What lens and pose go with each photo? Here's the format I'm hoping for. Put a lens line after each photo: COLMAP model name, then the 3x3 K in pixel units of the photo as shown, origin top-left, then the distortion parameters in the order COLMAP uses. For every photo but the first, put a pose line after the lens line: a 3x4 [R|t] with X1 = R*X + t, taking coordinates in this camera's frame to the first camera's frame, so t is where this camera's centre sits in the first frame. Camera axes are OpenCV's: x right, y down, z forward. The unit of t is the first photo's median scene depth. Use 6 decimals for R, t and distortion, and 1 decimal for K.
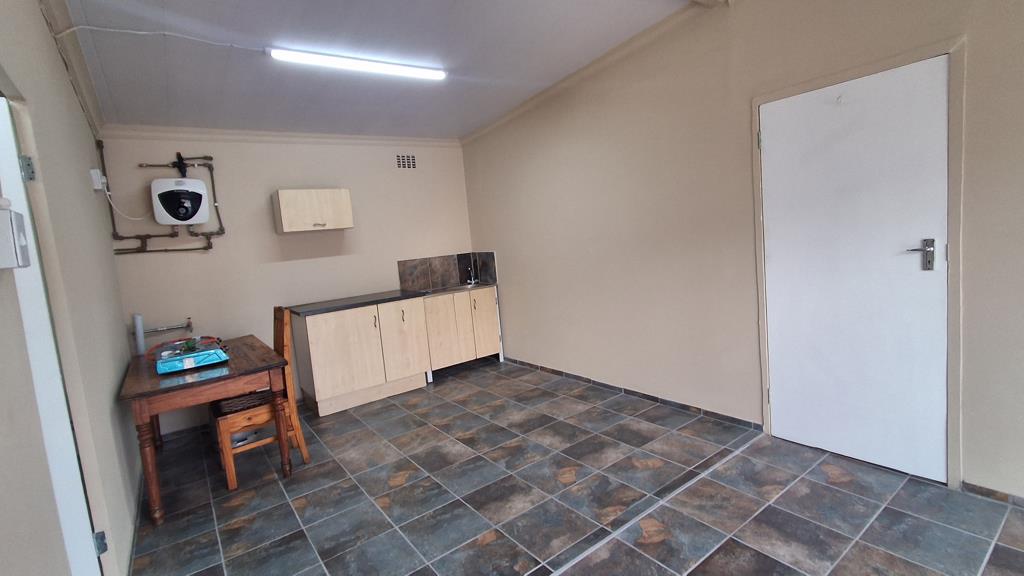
lens RADIAL K [[466.7, 0, 517.0], [0, 466.7, 278.0], [0, 0, 1]] dist [-0.001847, -0.000627]
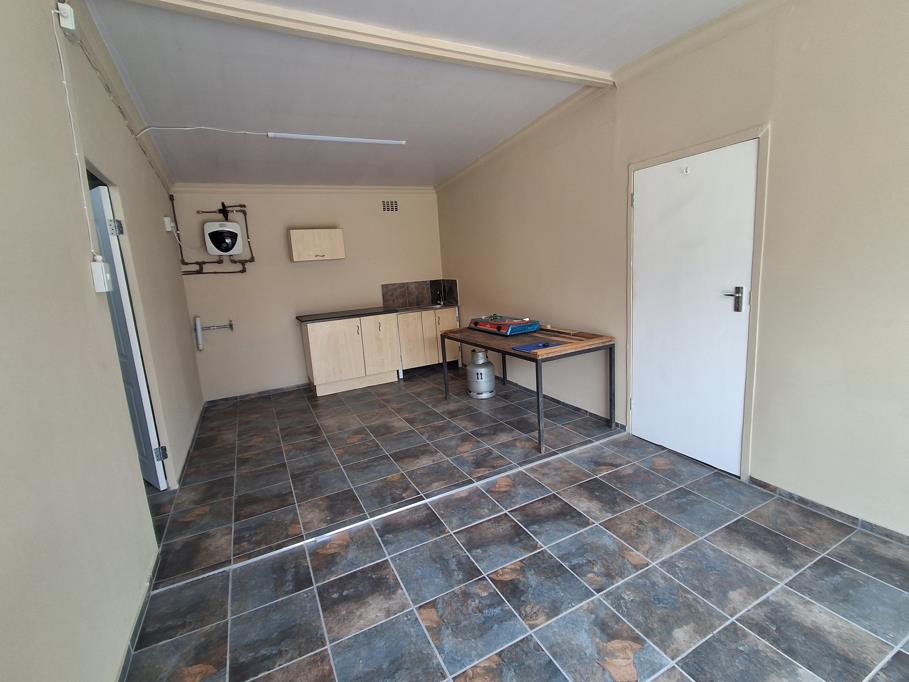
lens RADIAL K [[414.4, 0, 459.4], [0, 414.4, 330.4], [0, 0, 1]] dist [-0.000867, 0.000148]
pose [[0.986250, 0.051602, -0.156995, 0.190593], [-0.038770, 0.995734, 0.083728, -0.018688], [0.160646, -0.076490, 0.984044, -0.138979]]
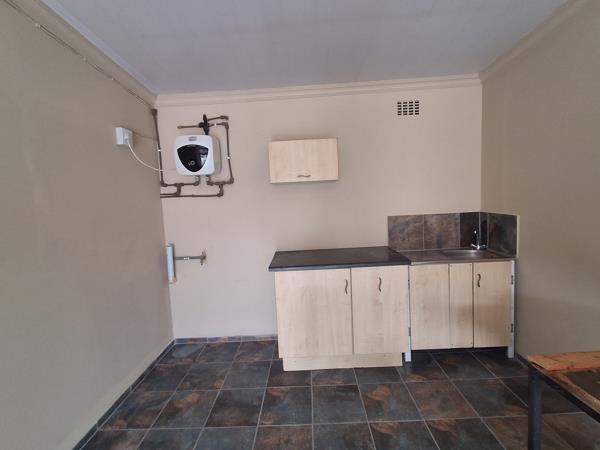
lens RADIAL K [[273.5, 0, 303.3], [0, 273.5, 218.0], [0, 0, 1]] dist [-0.000867, 0.000148]
pose [[0.794222, 0.101625, -0.599070, -0.079378], [-0.080833, 0.994823, 0.061595, -0.070137], [0.602228, -0.000496, 0.798324, 0.602624]]
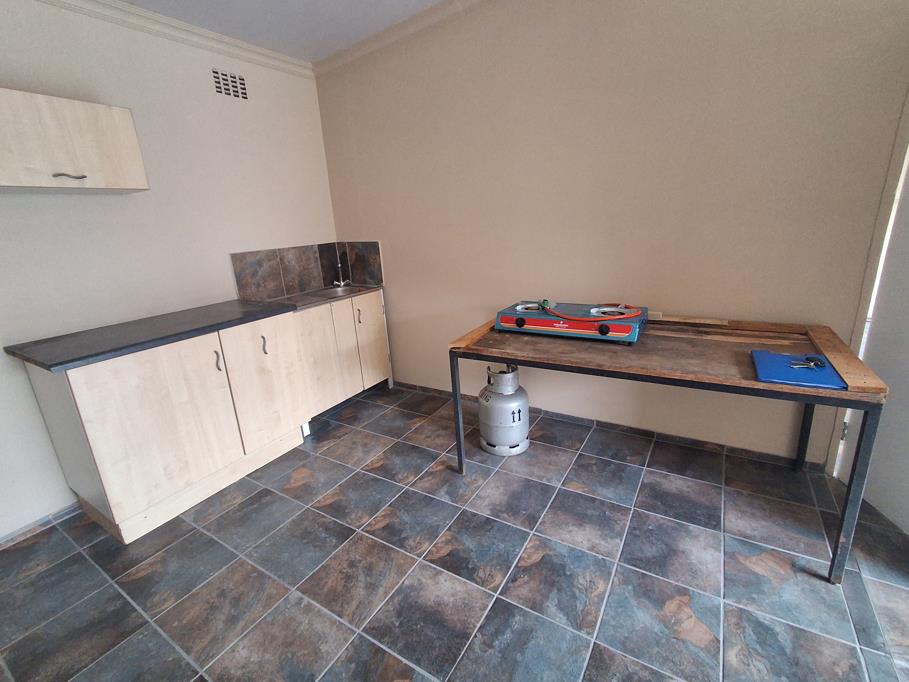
lens RADIAL K [[414.4, 0, 459.4], [0, 414.4, 330.4], [0, 0, 1]] dist [-0.000867, 0.000148]
pose [[0.928923, -0.061541, 0.365124, -0.238081], [0.008037, 0.989210, 0.146283, -0.017820], [-0.370187, -0.132951, 0.919394, 0.482077]]
